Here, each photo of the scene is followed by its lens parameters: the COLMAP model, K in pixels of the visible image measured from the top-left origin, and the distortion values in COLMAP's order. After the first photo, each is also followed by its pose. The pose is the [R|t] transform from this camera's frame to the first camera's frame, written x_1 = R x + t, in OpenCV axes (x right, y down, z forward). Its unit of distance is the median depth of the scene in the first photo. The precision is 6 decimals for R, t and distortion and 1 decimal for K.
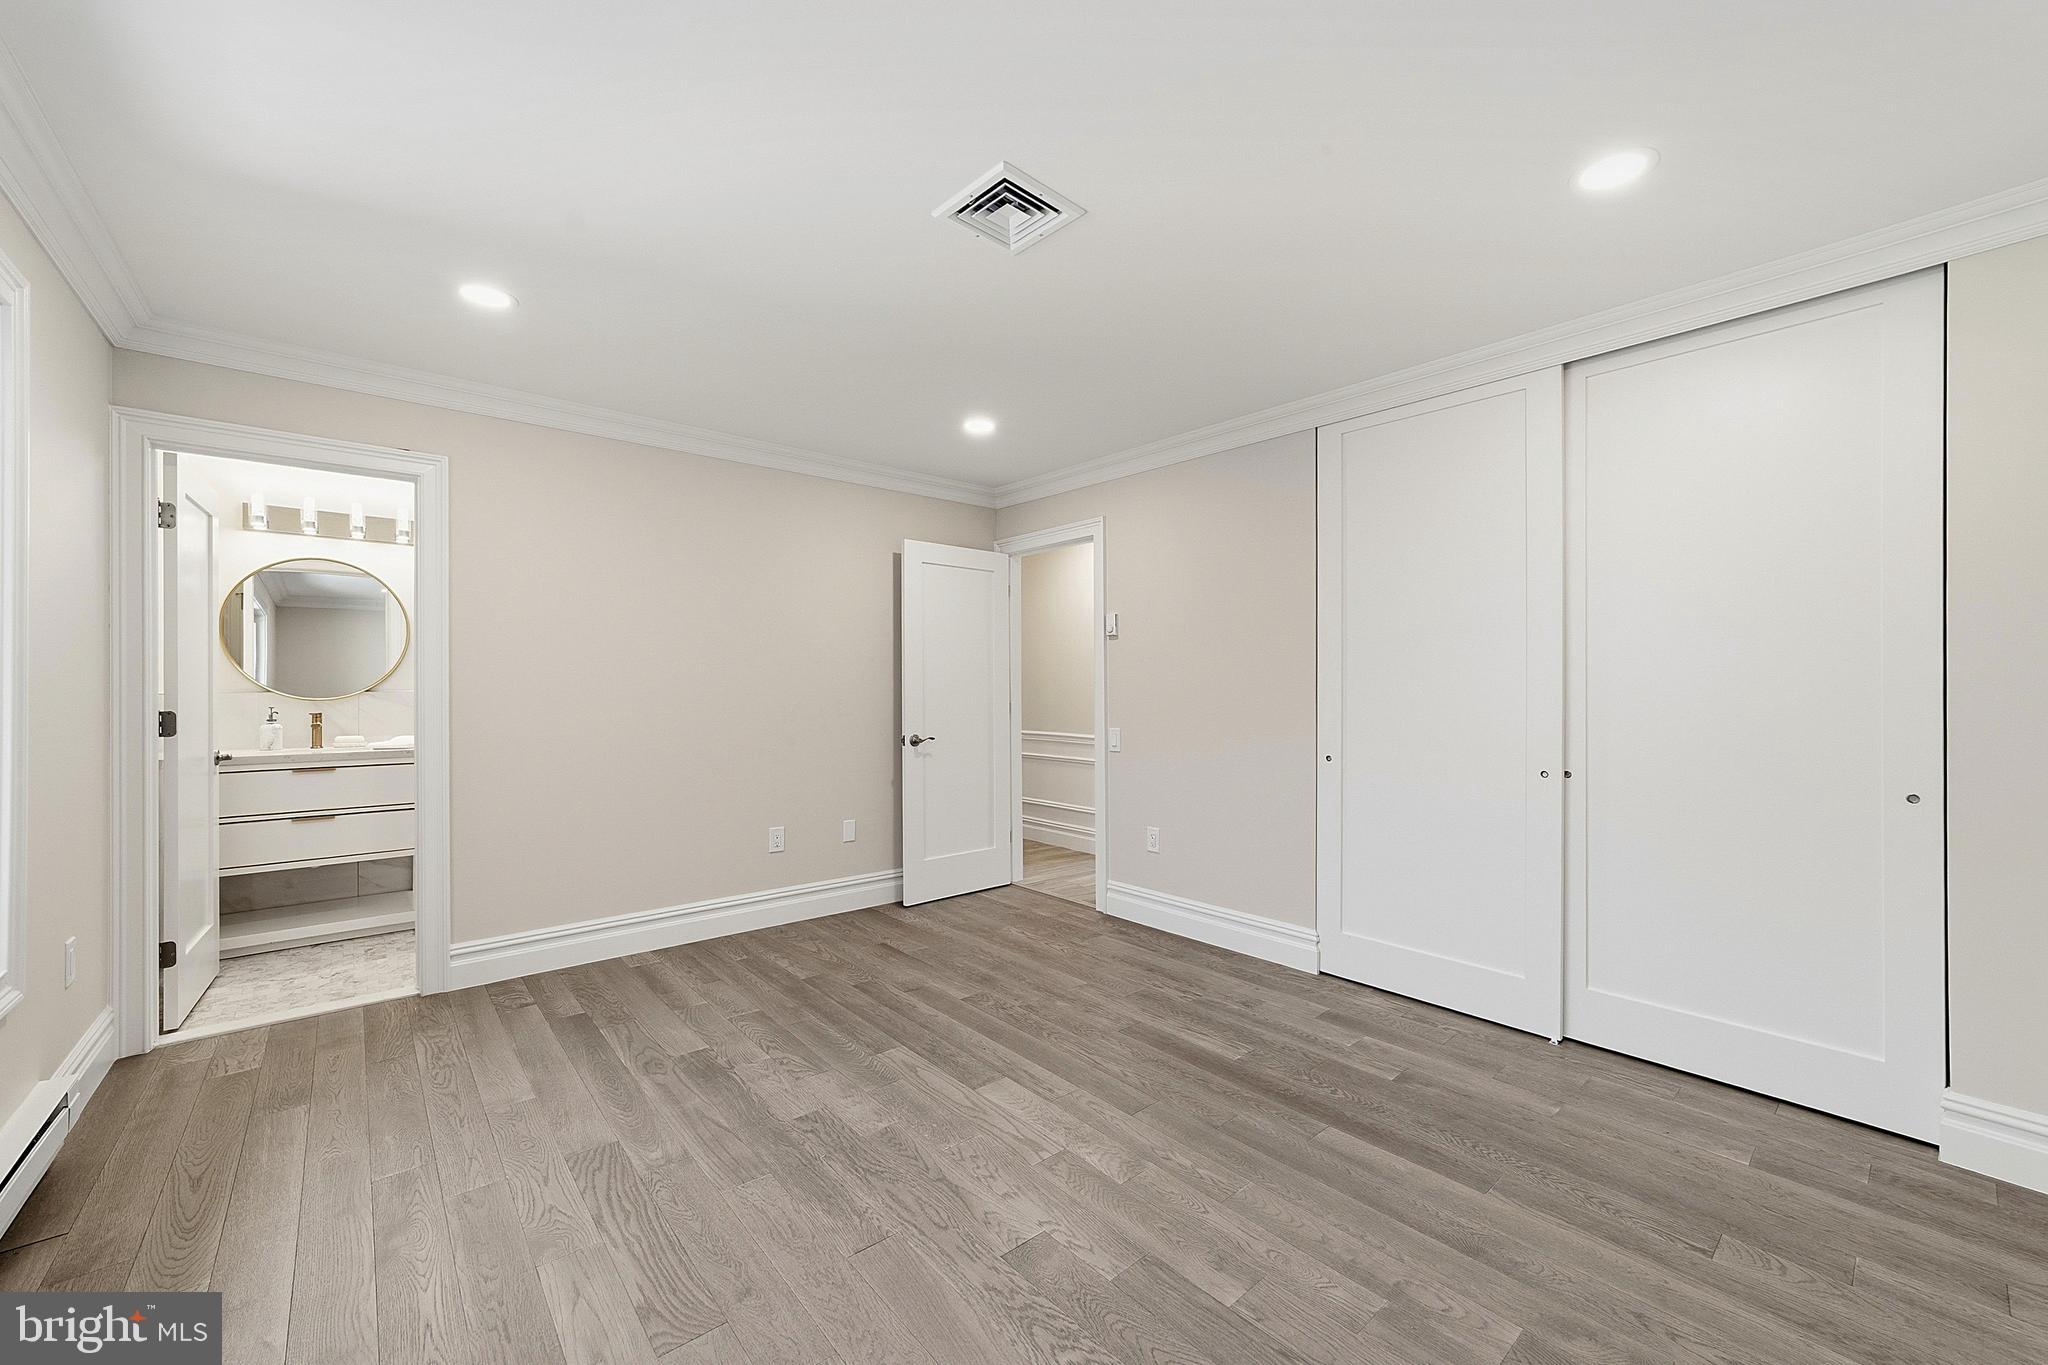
lens RADIAL K [[795.0, 0, 1028.2], [0, 795.0, 689.6], [0, 0, 1]] dist [-0.000378, 0.000634]
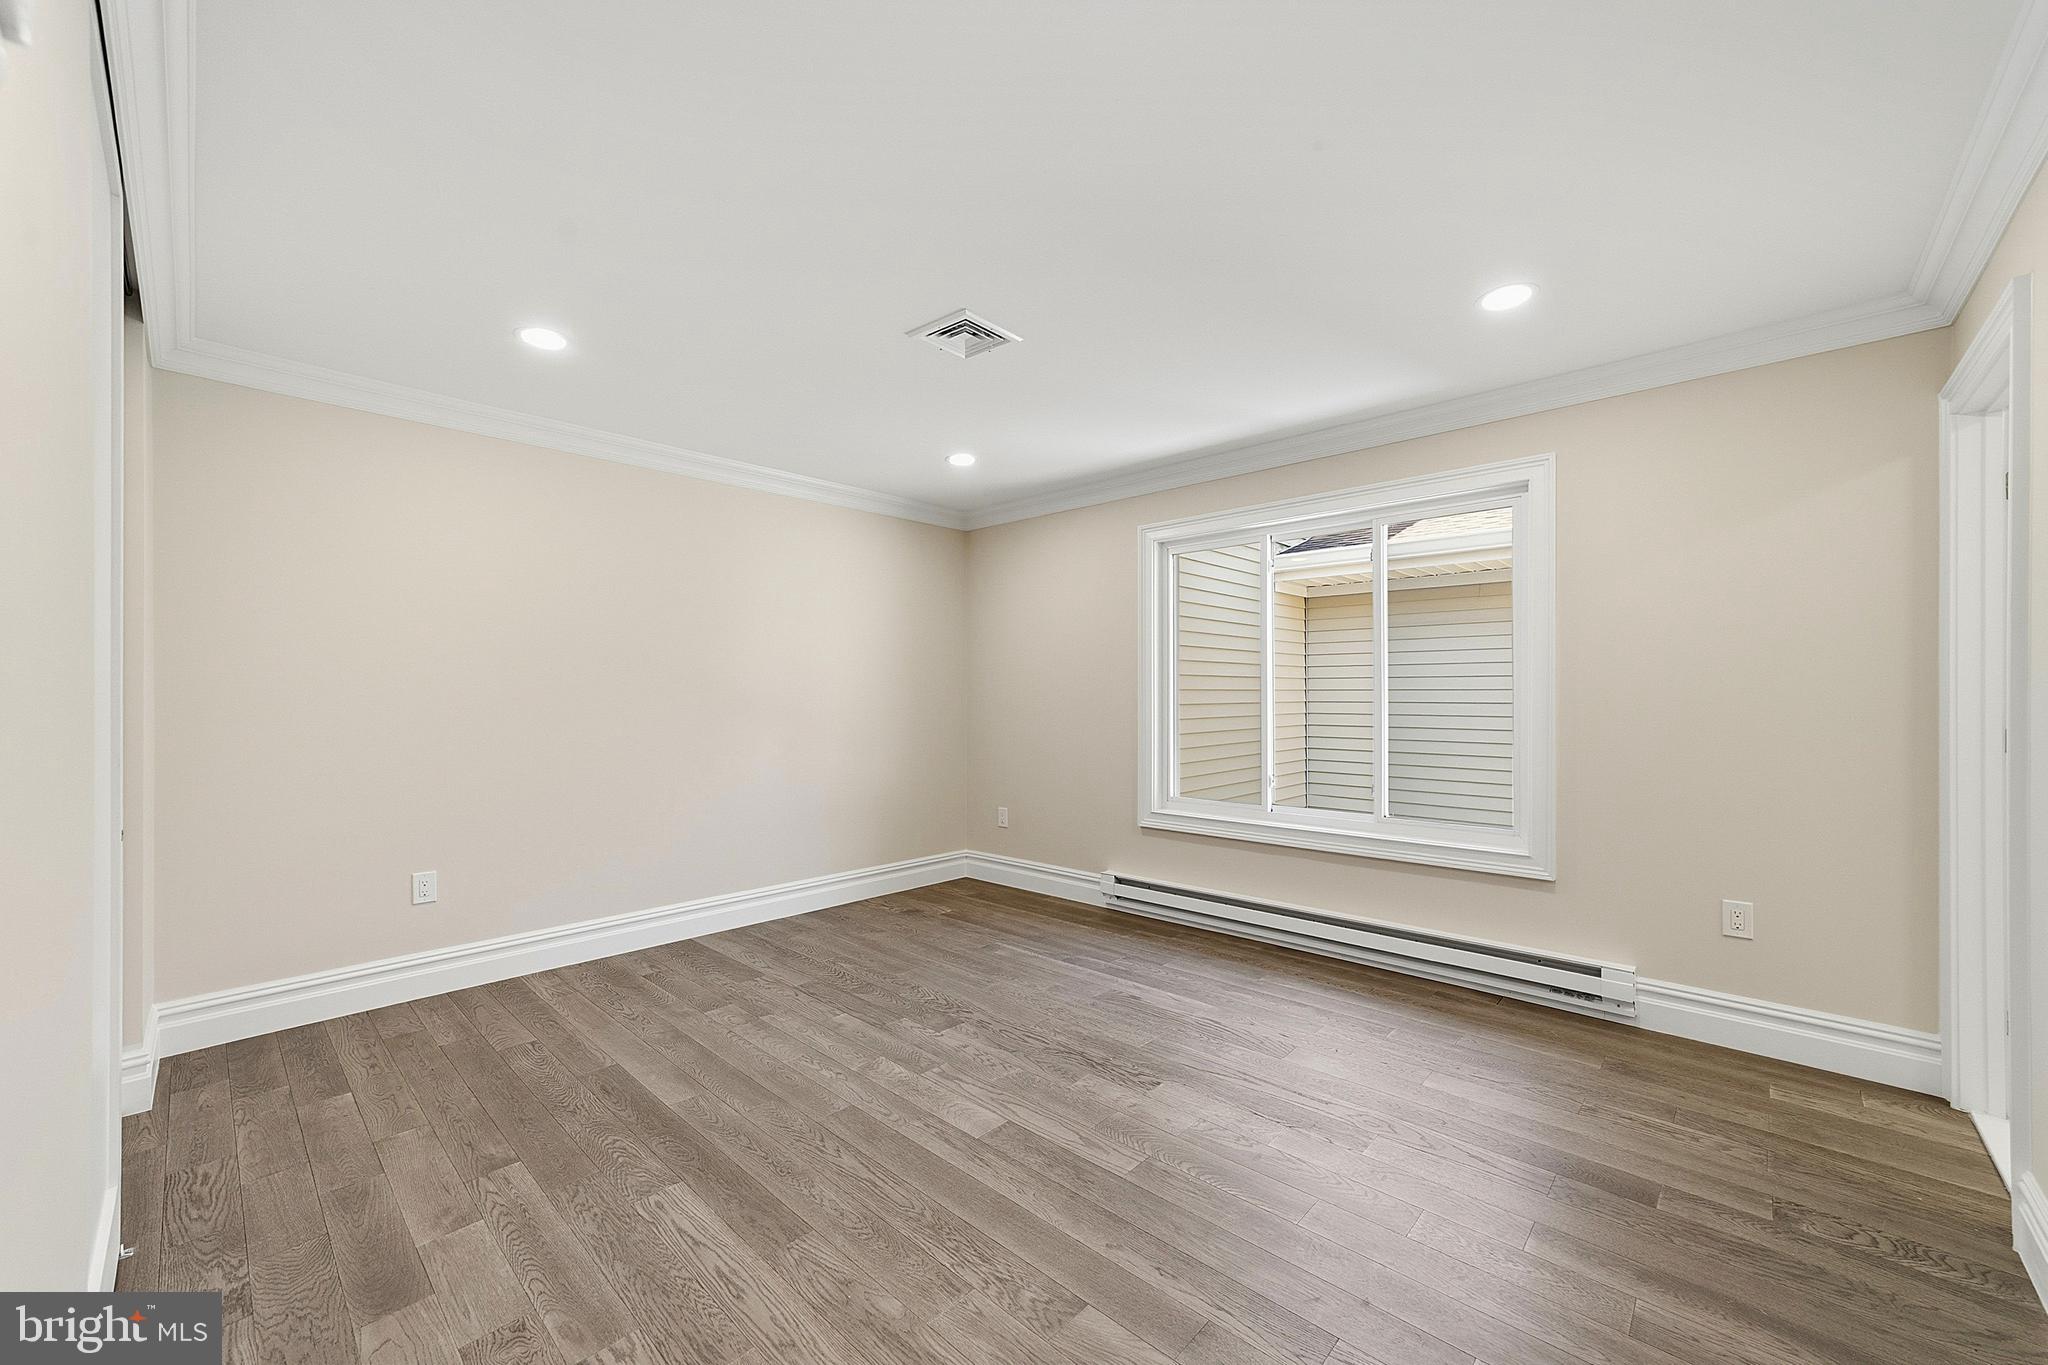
lens RADIAL K [[795.0, 0, 1028.2], [0, 795.0, 689.6], [0, 0, 1]] dist [-0.000378, 0.000634]
pose [[-0.994180, 0.000550, -0.107730, 0.010691], [0.001088, 0.999987, -0.004935, -0.005488], [0.107726, -0.005023, -0.994168, 1.995990]]
